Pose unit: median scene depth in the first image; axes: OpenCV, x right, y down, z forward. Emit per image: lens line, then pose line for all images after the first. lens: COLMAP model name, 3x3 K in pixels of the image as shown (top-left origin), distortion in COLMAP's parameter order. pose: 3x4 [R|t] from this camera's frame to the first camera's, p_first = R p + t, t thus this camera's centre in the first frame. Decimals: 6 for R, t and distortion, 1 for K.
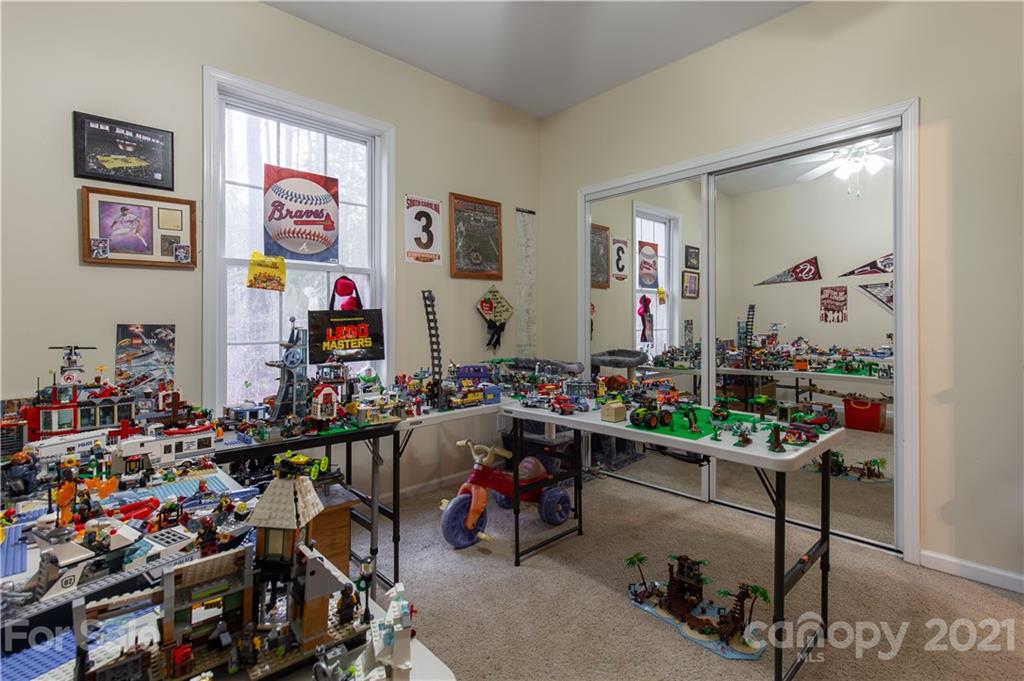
lens RADIAL K [[468.4, 0, 522.4], [0, 468.4, 311.8], [0, 0, 1]] dist [0.001278, 0.000875]
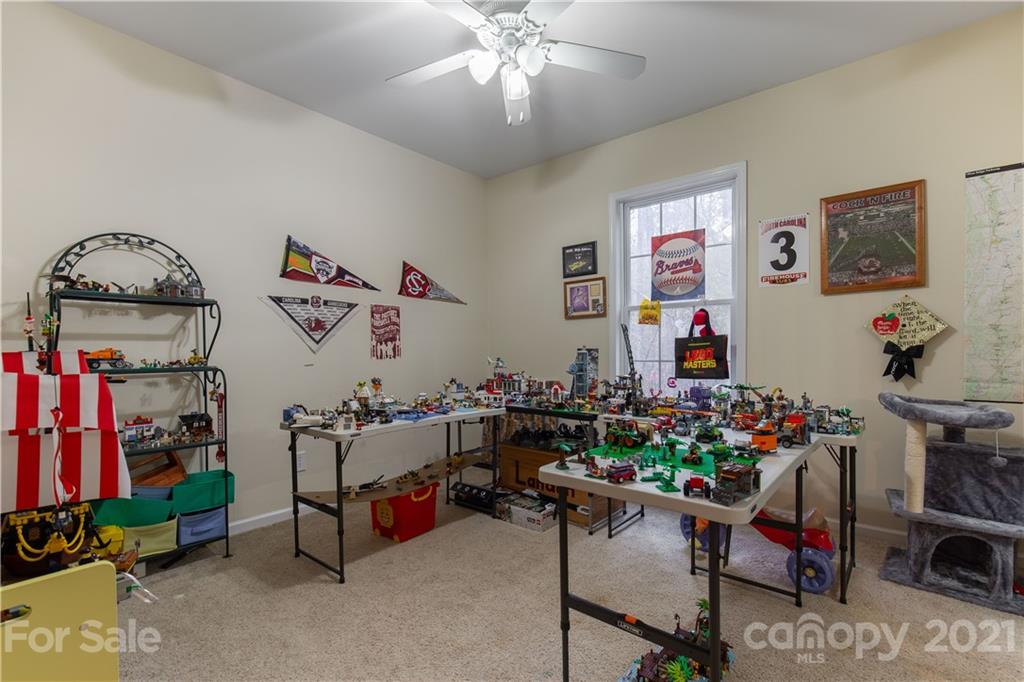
lens RADIAL K [[468.4, 0, 511.2], [0, 468.4, 345.7], [0, 0, 1]] dist [0.001278, 0.000875]
pose [[0.113357, -0.002089, -0.993552, 0.793917], [0.032092, 0.999484, 0.001560, 0.002342], [0.993036, -0.032062, 0.113366, 0.375207]]
